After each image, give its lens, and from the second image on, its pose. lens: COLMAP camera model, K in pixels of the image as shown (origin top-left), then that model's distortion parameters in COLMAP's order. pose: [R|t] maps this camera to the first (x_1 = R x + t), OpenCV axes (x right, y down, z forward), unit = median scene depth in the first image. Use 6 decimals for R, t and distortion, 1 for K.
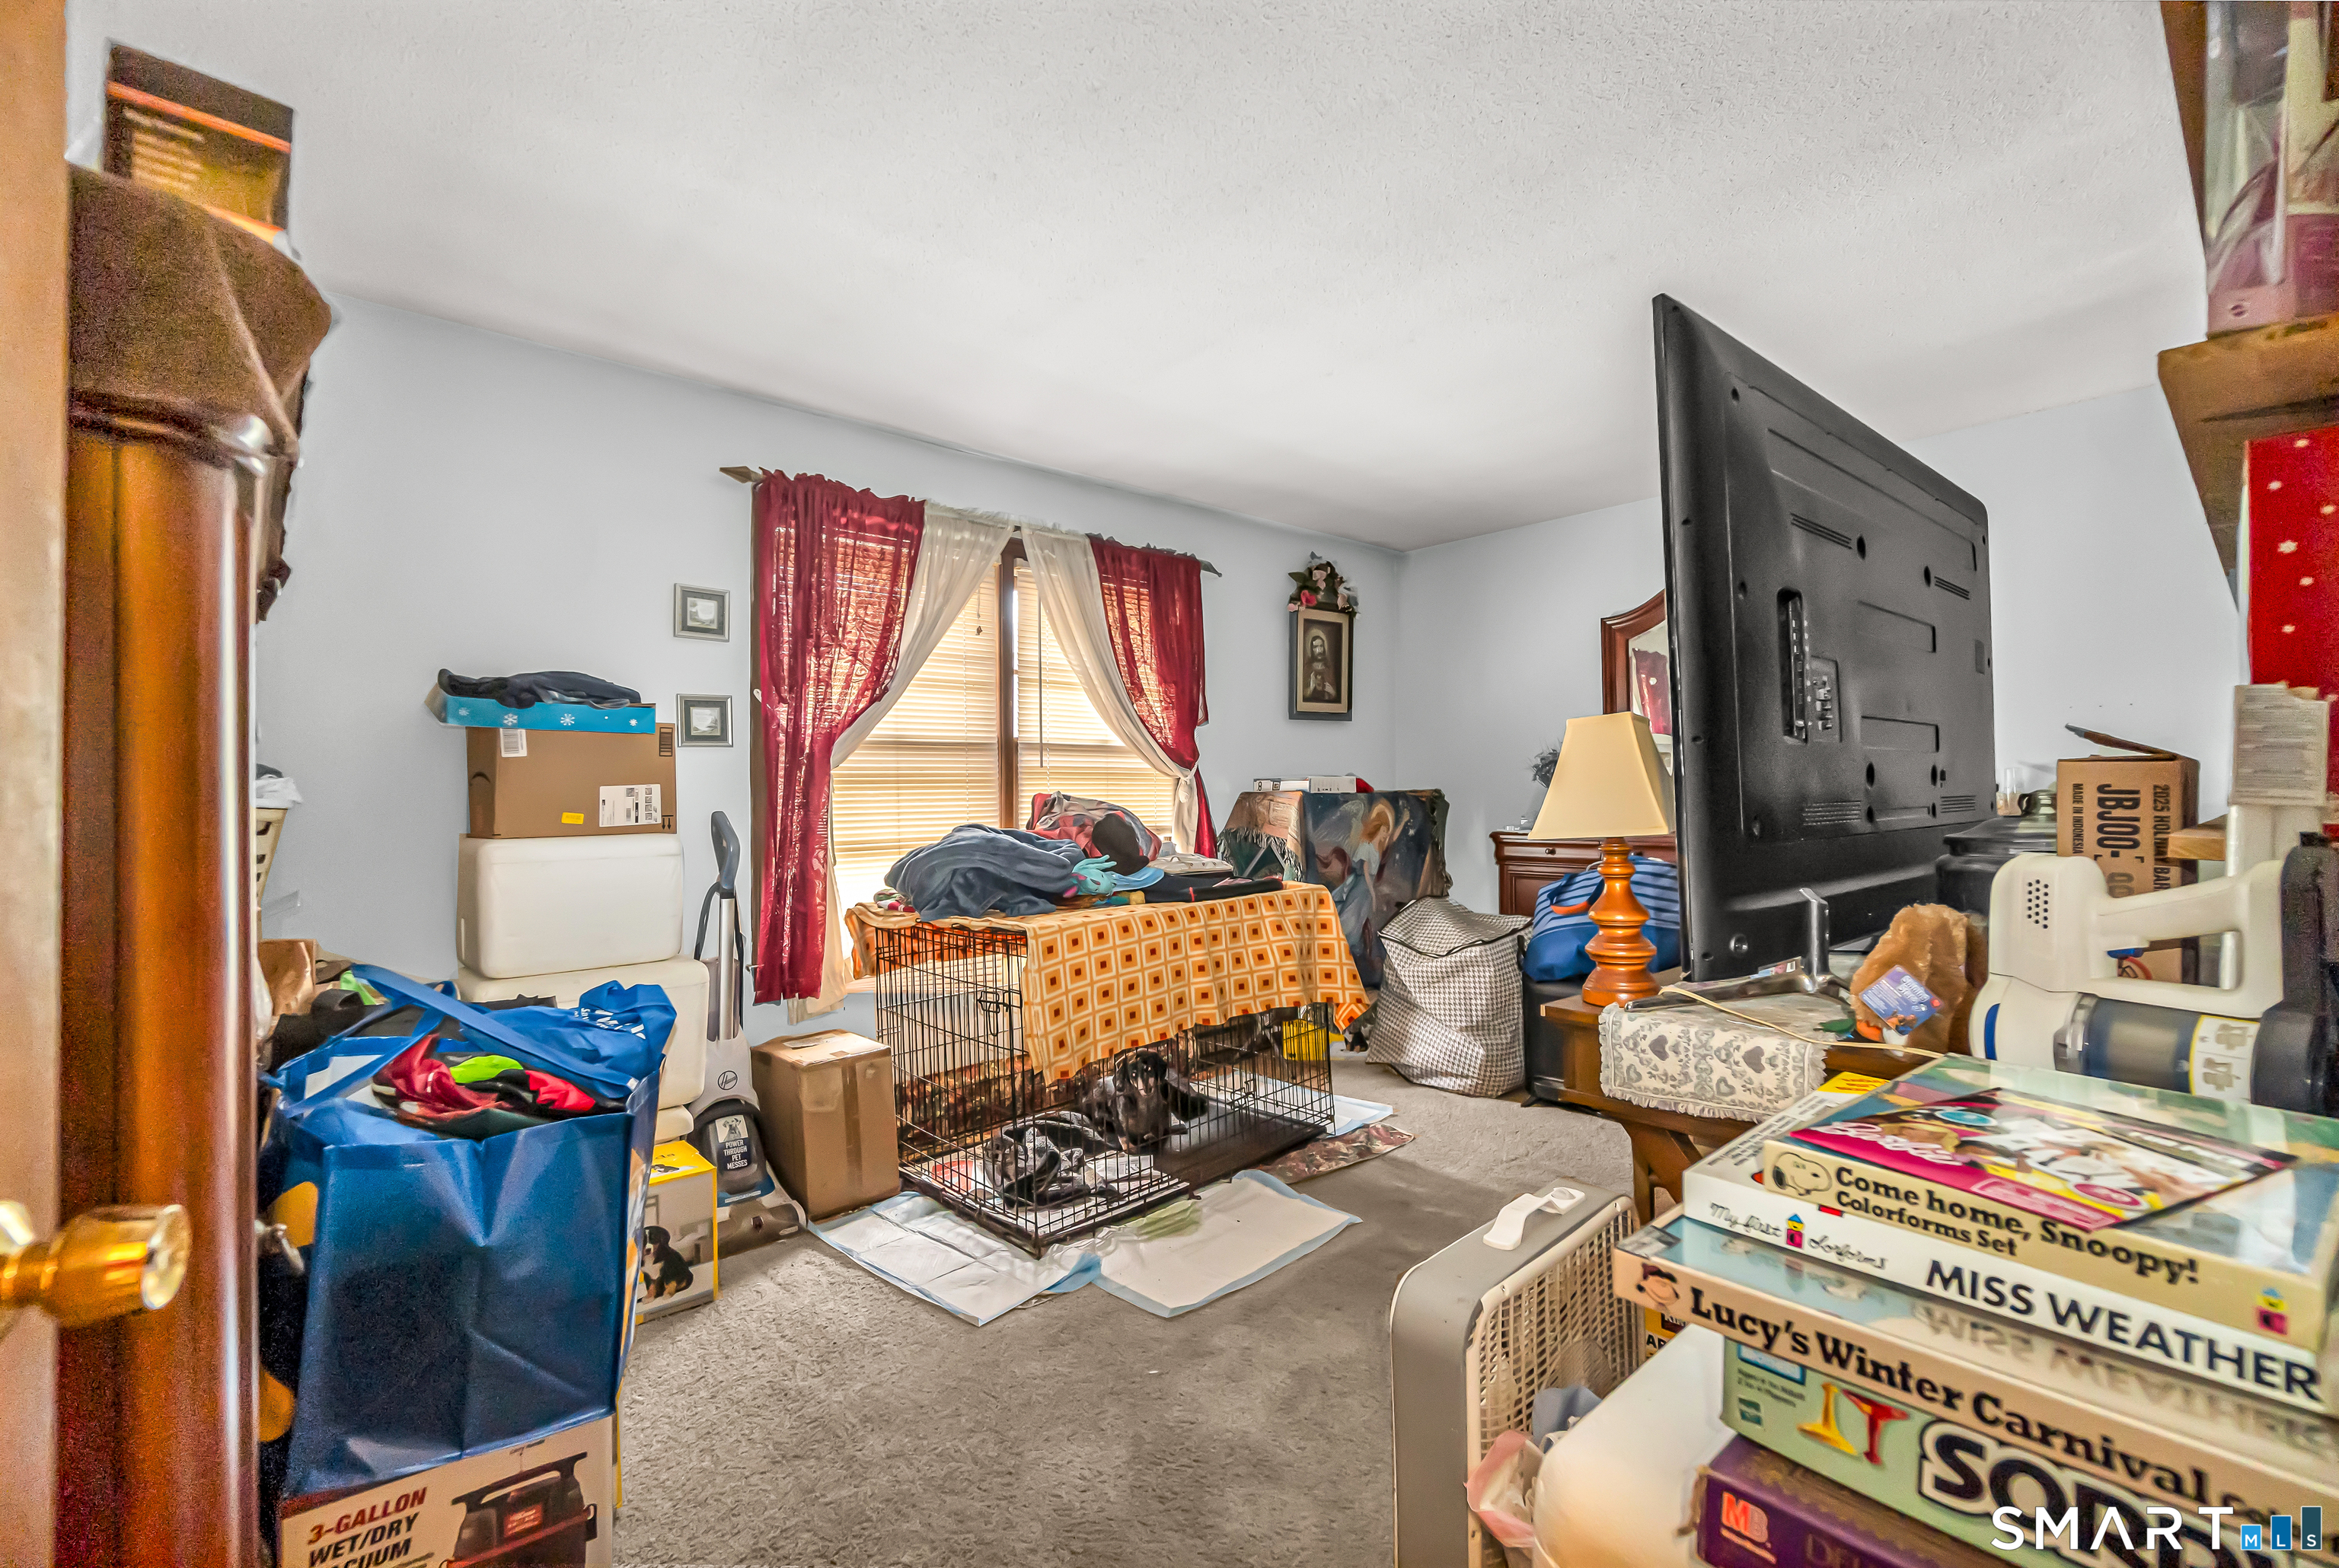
lens RADIAL K [[1018.6, 0, 1163.2], [0, 1018.6, 792.9], [0, 0, 1]] dist [-0.002115, 0.000693]
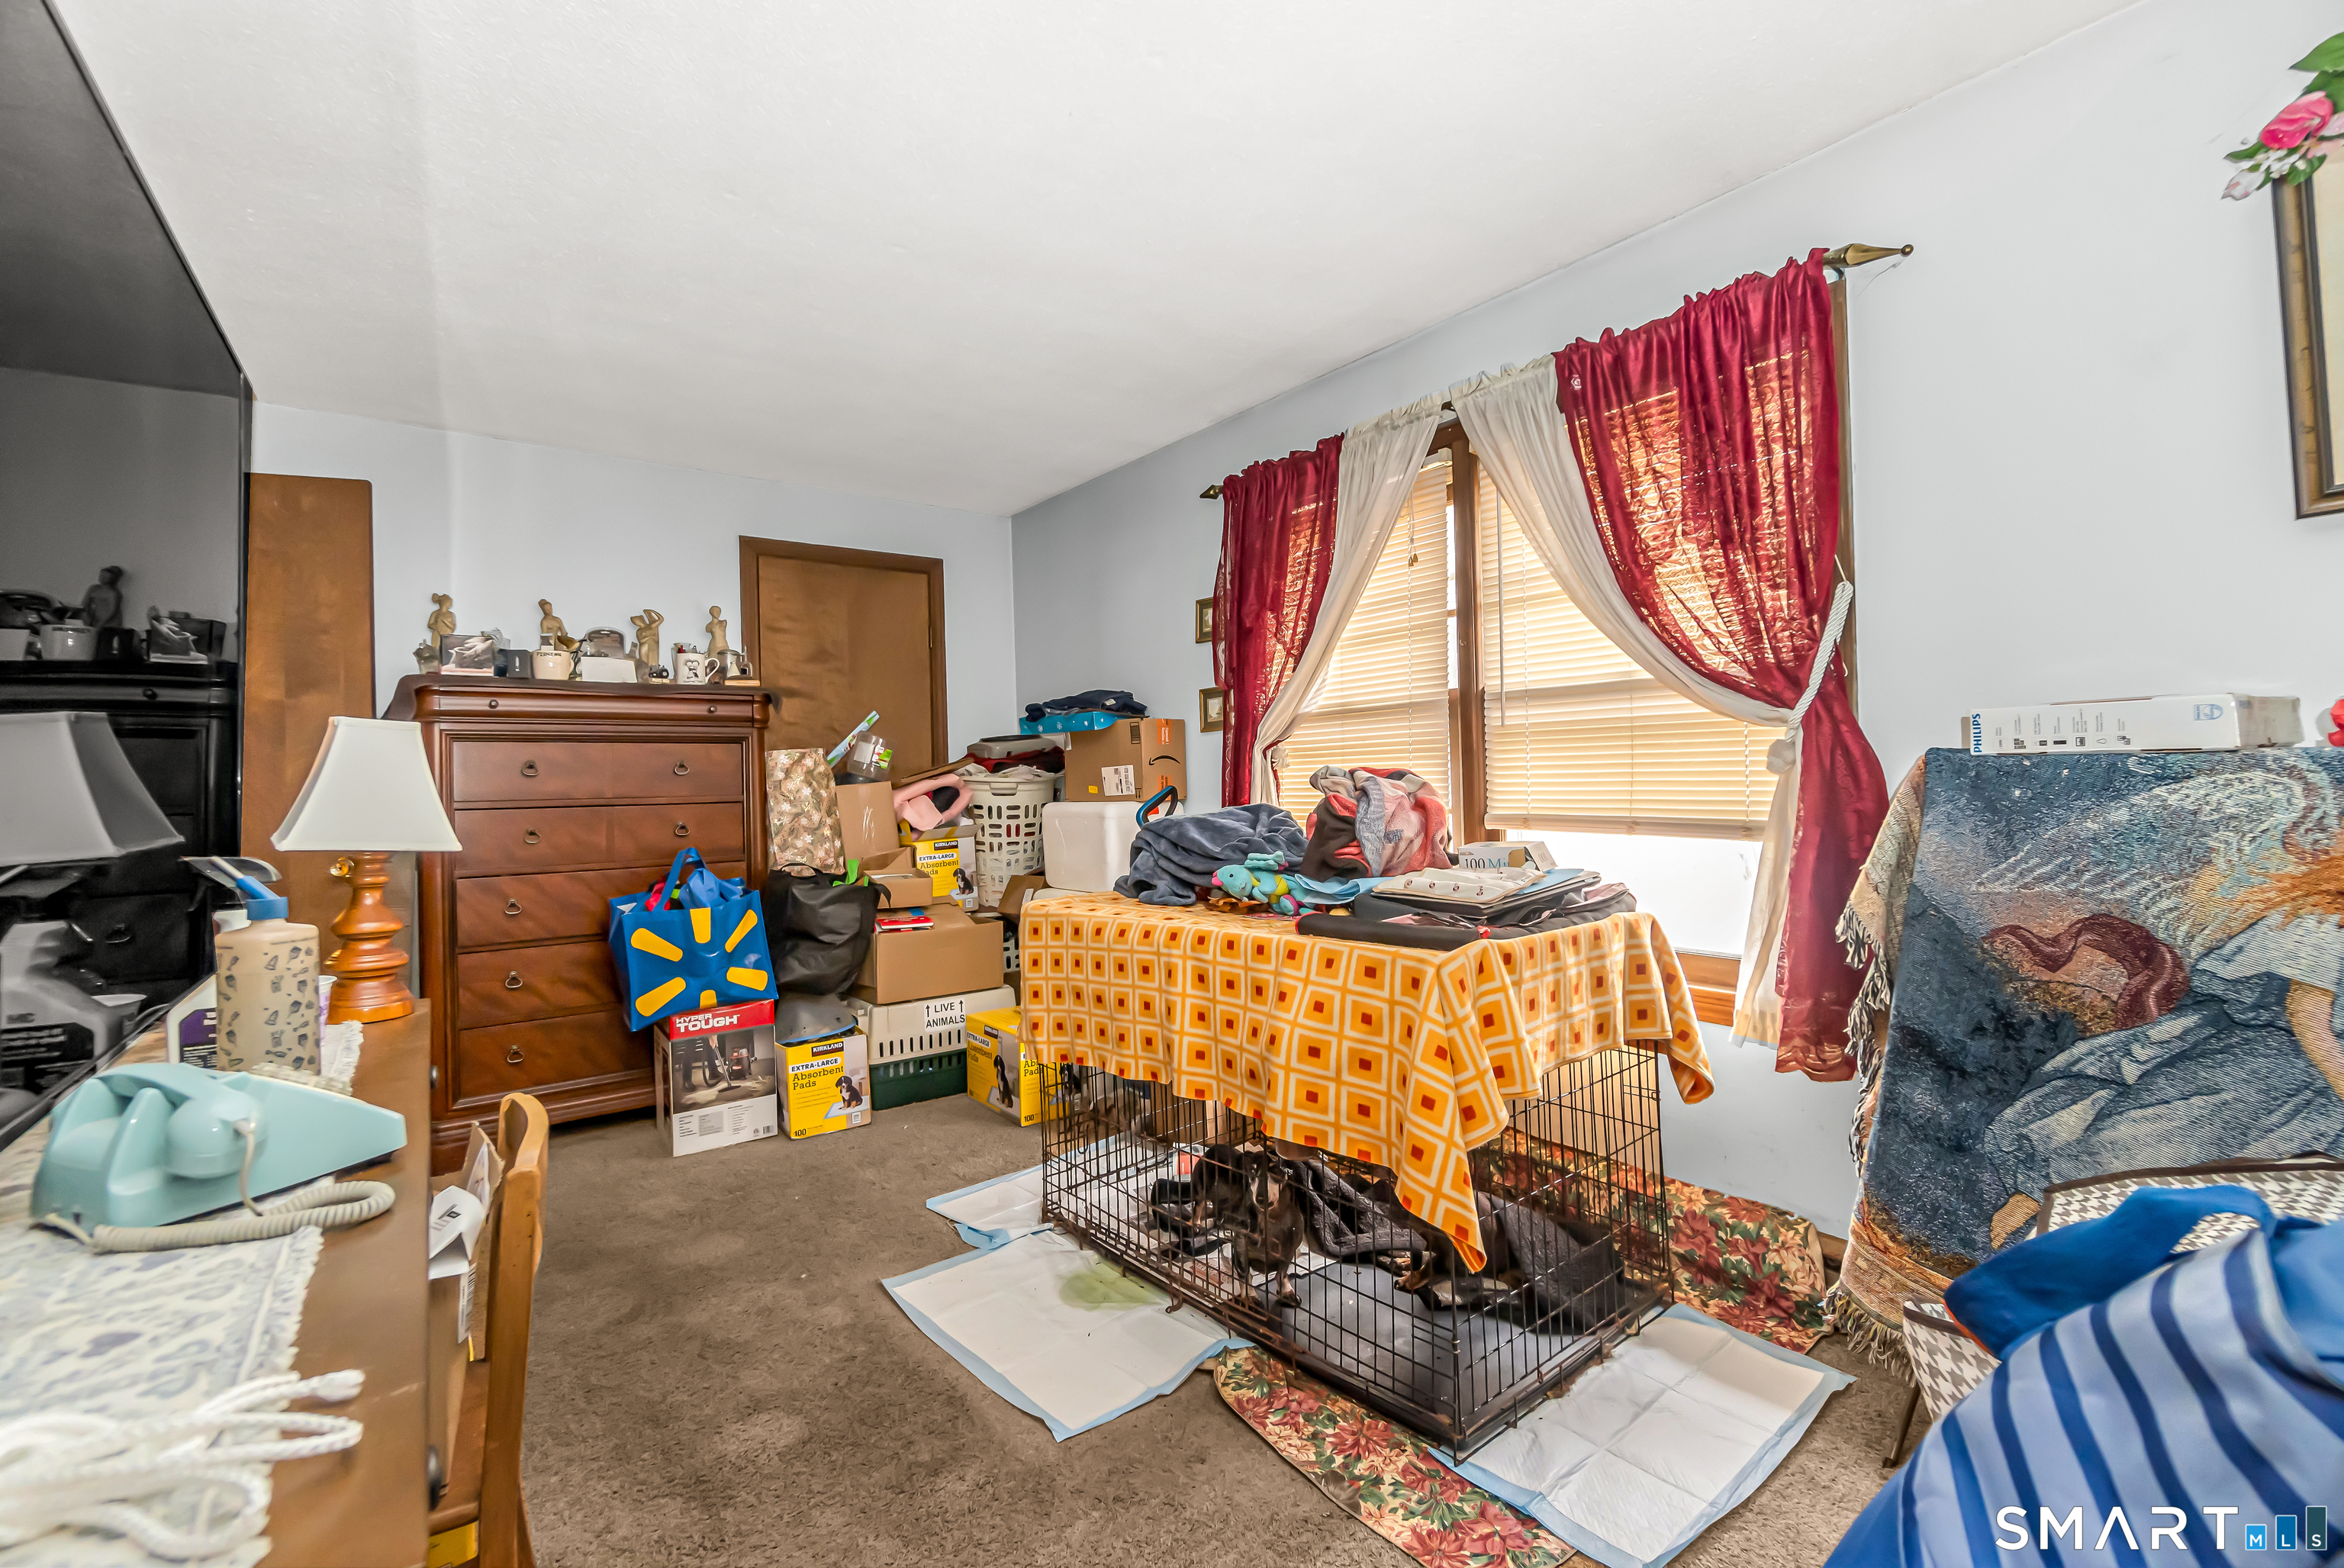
lens RADIAL K [[1020.9, 0, 1165.7], [0, 1020.9, 792.9], [0, 0, 1]] dist [-0.002115, 0.000693]
pose [[-0.074587, 0.033273, -0.996659, 0.682289], [0.030832, 0.999042, 0.031045, -0.009721], [0.996738, -0.028413, -0.075541, 0.931724]]
